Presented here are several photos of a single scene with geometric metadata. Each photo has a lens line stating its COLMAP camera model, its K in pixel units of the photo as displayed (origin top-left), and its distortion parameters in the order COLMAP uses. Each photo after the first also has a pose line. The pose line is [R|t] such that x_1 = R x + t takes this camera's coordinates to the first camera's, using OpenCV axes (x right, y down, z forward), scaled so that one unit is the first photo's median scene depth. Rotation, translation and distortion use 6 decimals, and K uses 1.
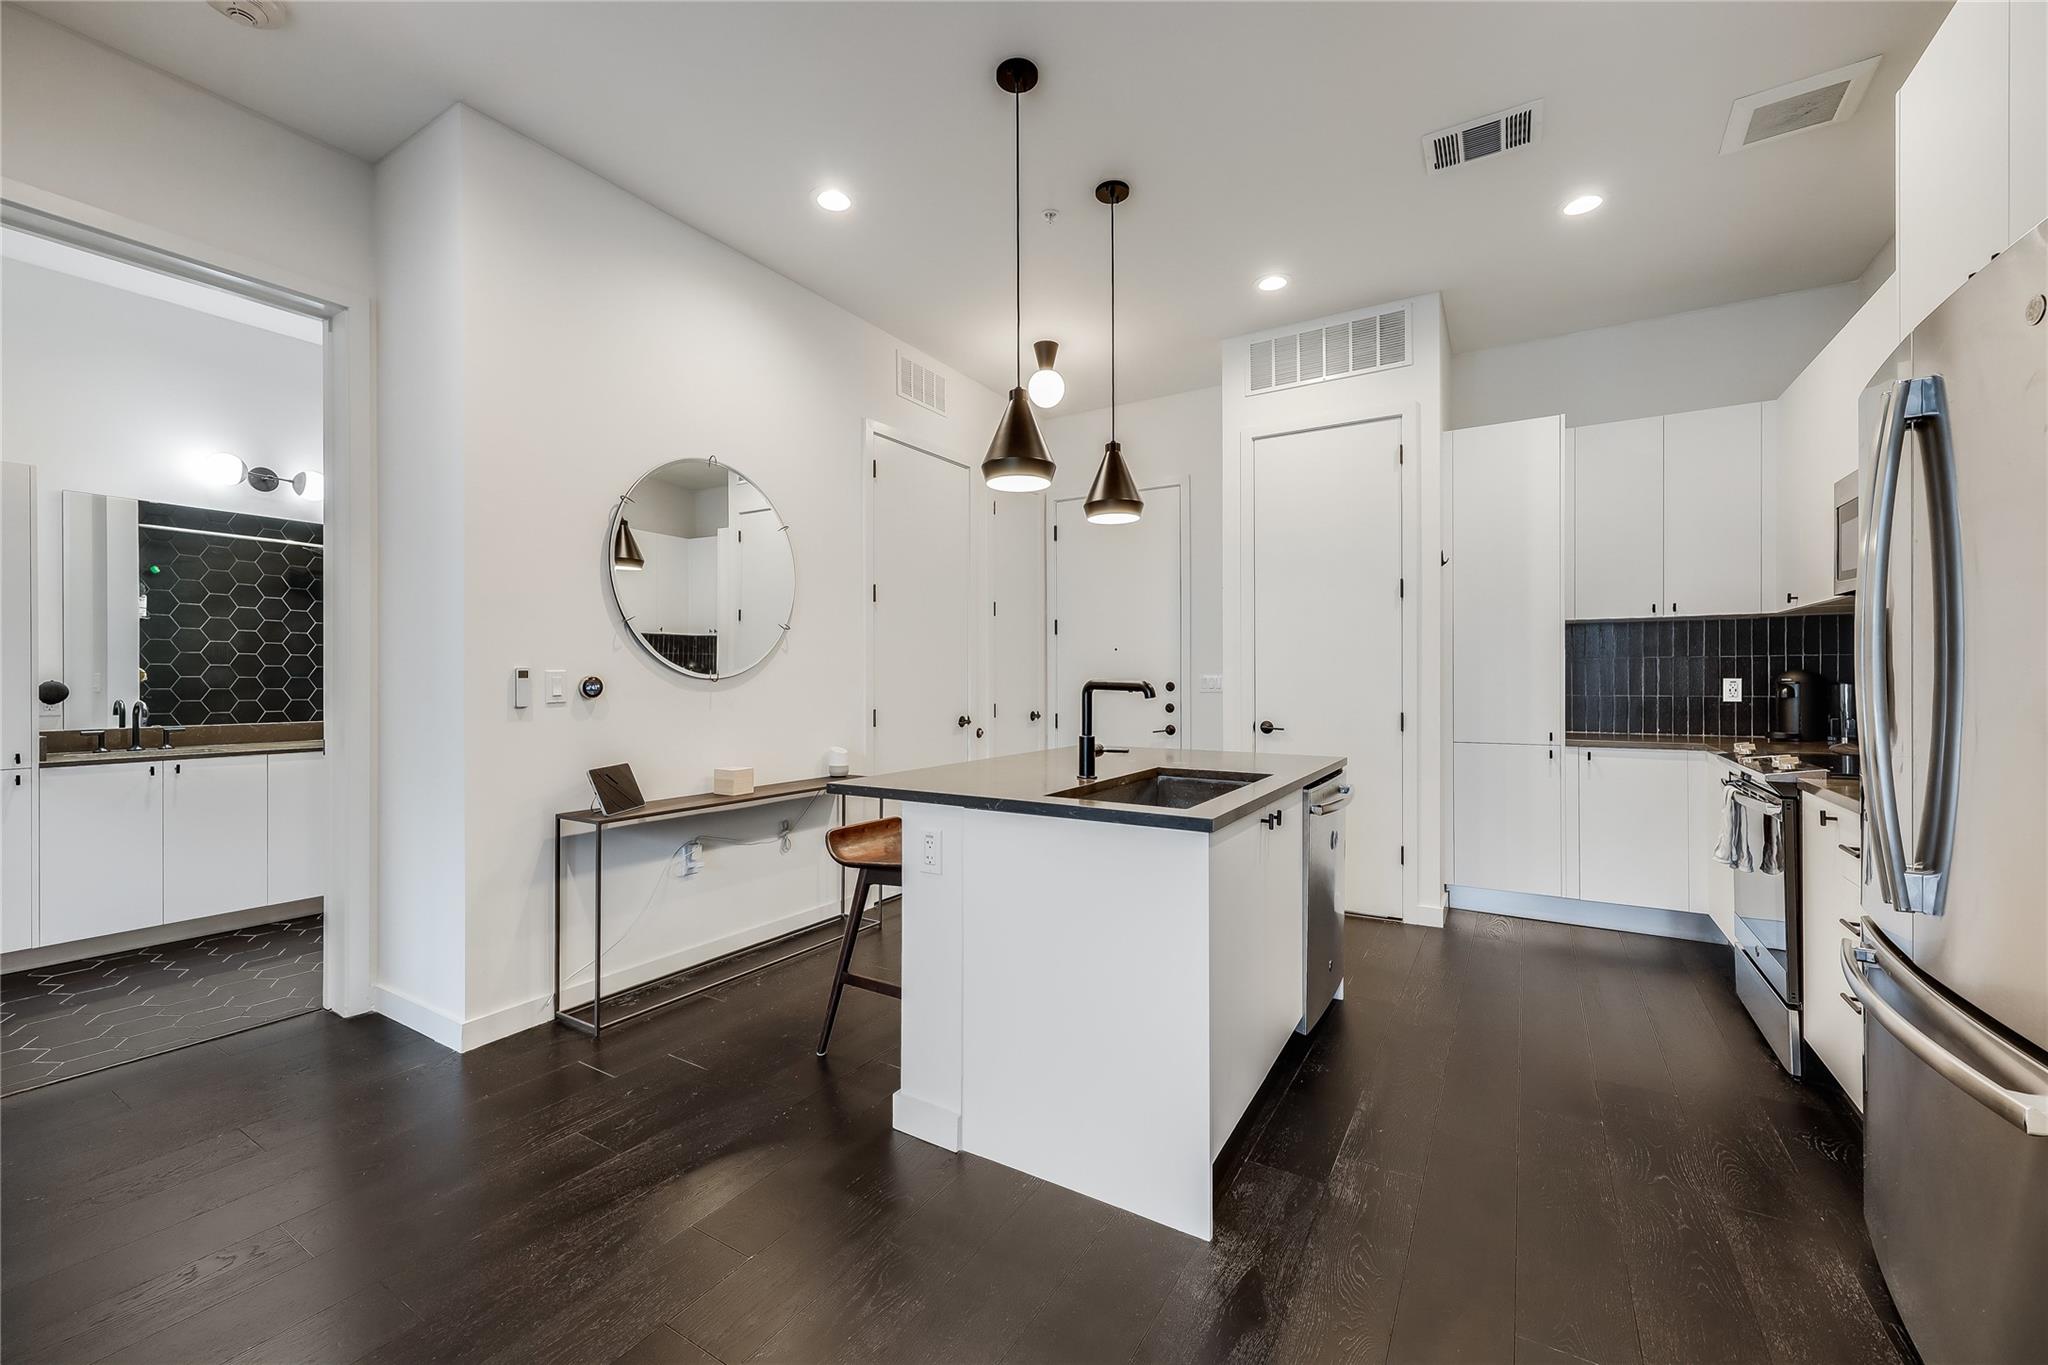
lens RADIAL K [[815.2, 0, 1020.5], [0, 815.2, 680.5], [0, 0, 1]] dist [0.005947, 0.000458]
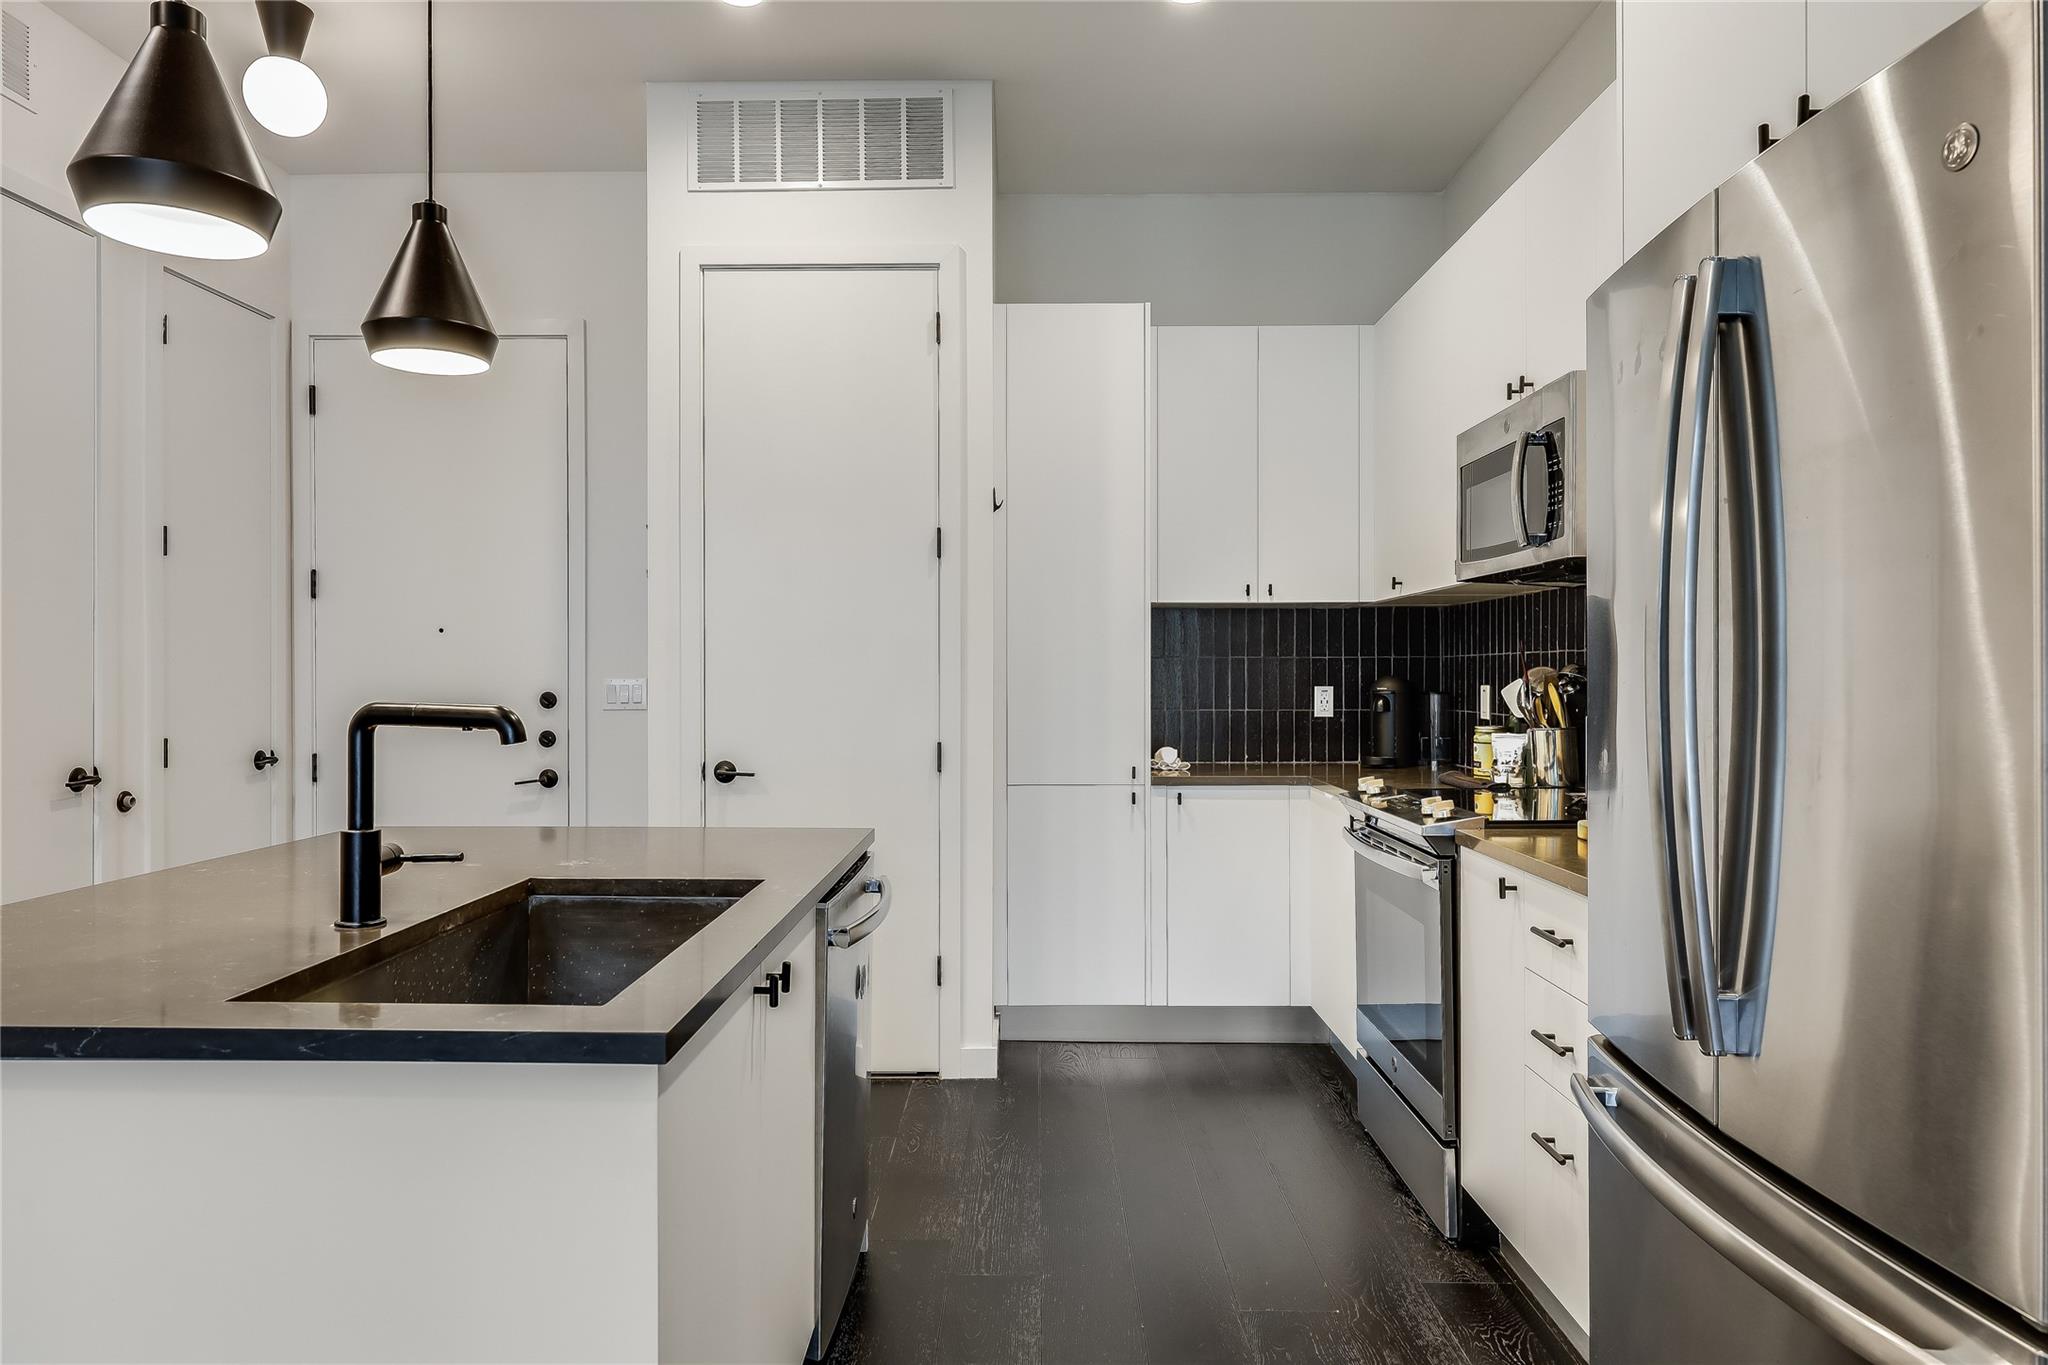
lens RADIAL K [[1264.8, 0, 1010.8], [0, 1264.8, 681.2], [0, 0, 1]] dist [0.002732, -0.000918]
pose [[0.859720, 0.000344, 0.510765, 0.024259], [-0.000512, 1.000000, 0.000188, -0.008791], [-0.510765, -0.000423, 0.859721, 0.165740]]
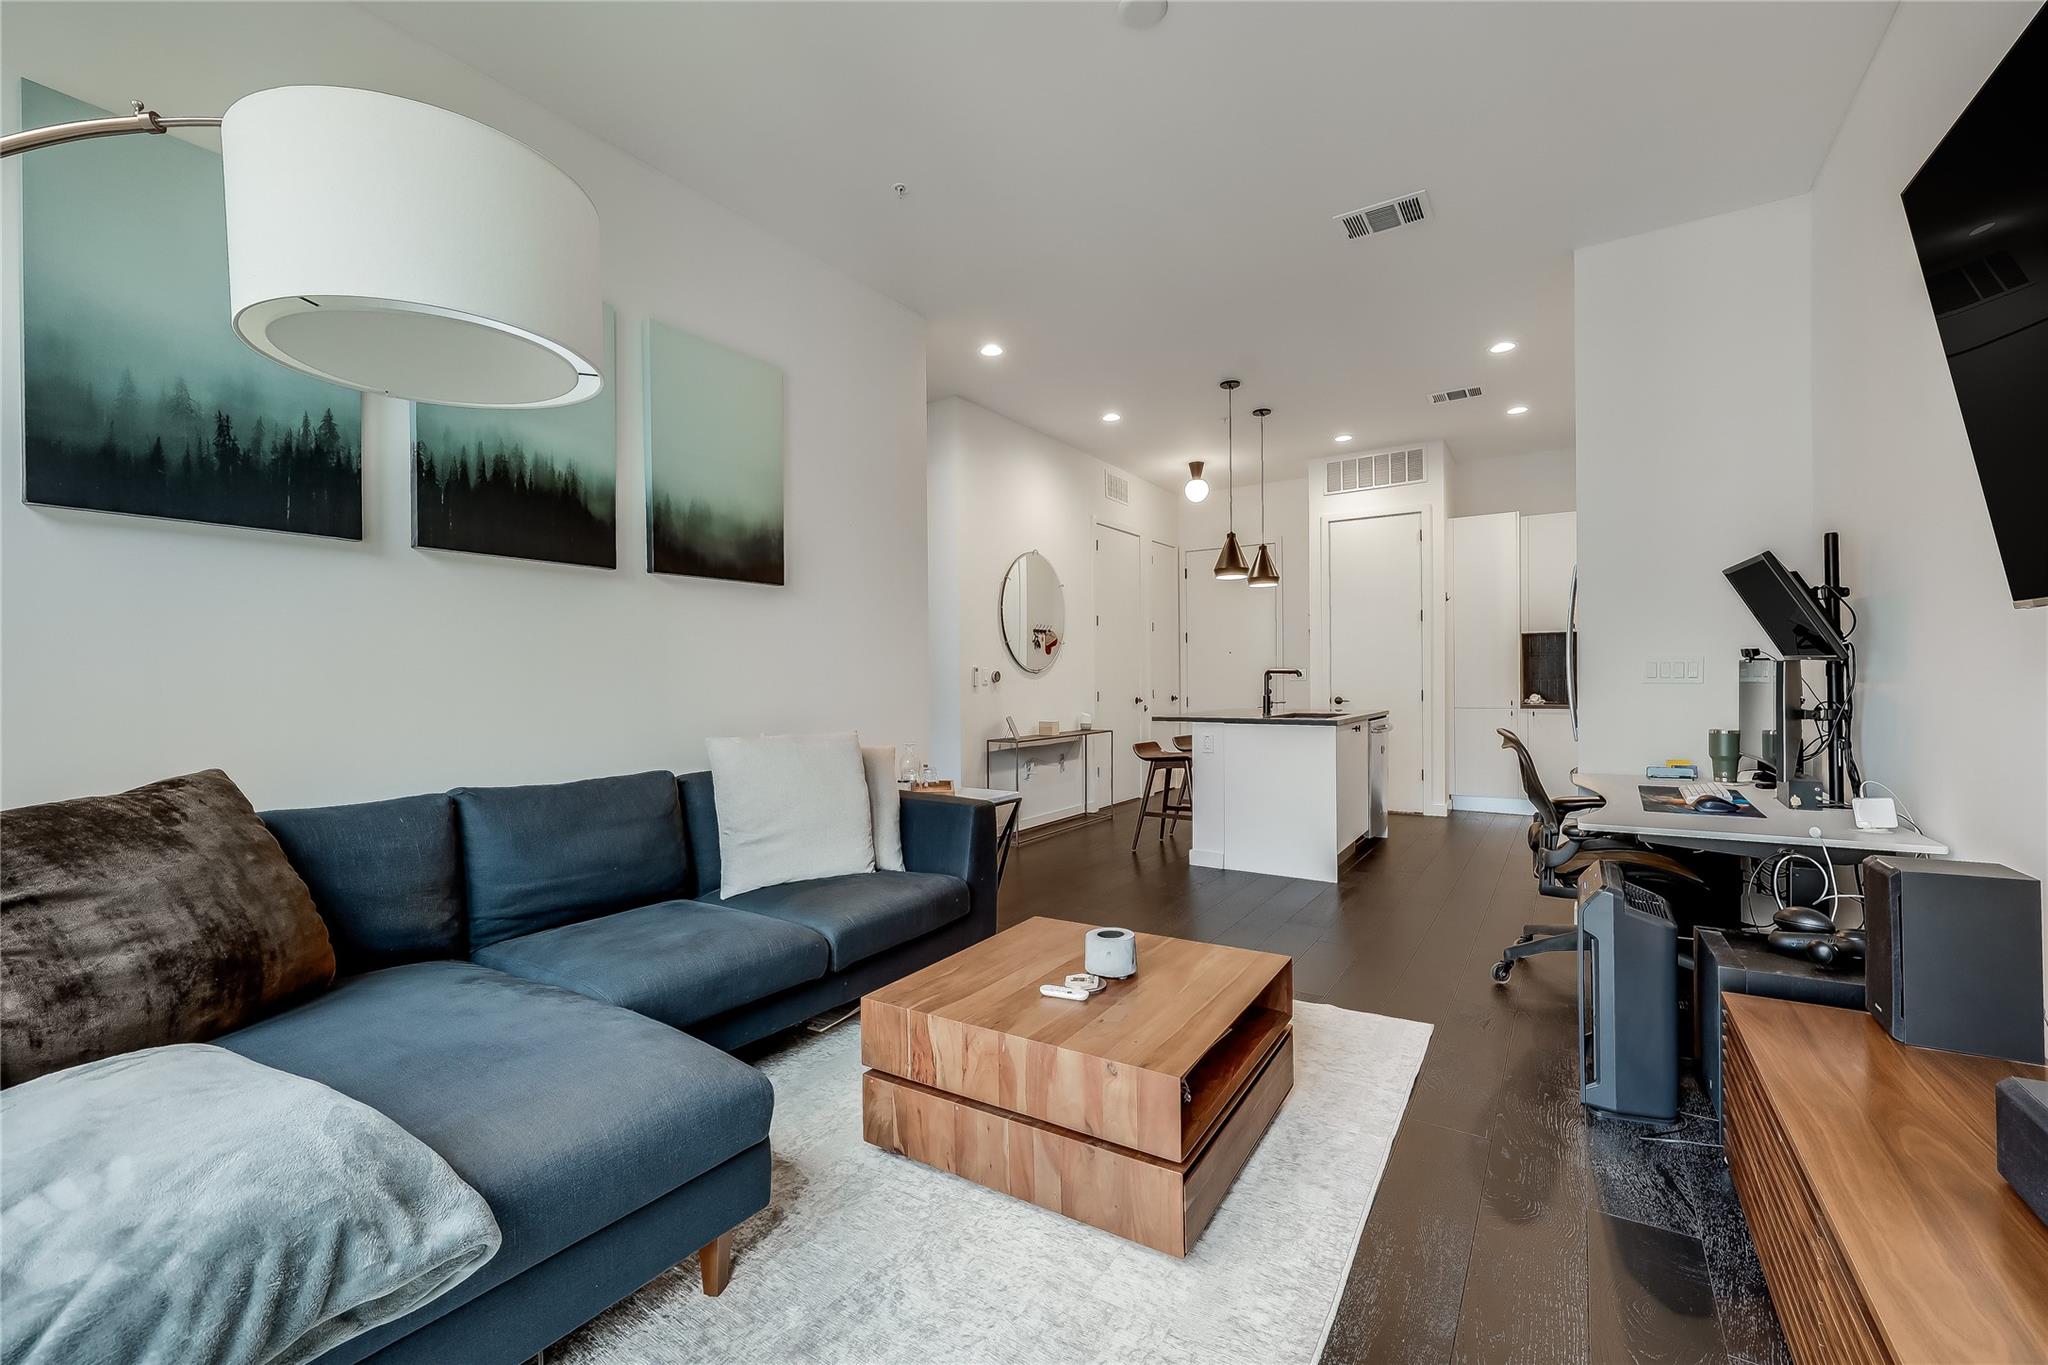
lens RADIAL K [[830.6, 0, 1018.9], [0, 830.6, 690.0], [0, 0, 1]] dist [0.003861, 0.000082]
pose [[0.999311, -0.008382, -0.036161, -0.351840], [0.008802, 0.999895, 0.011470, 0.015568], [0.036061, -0.011780, 0.999280, -0.868524]]
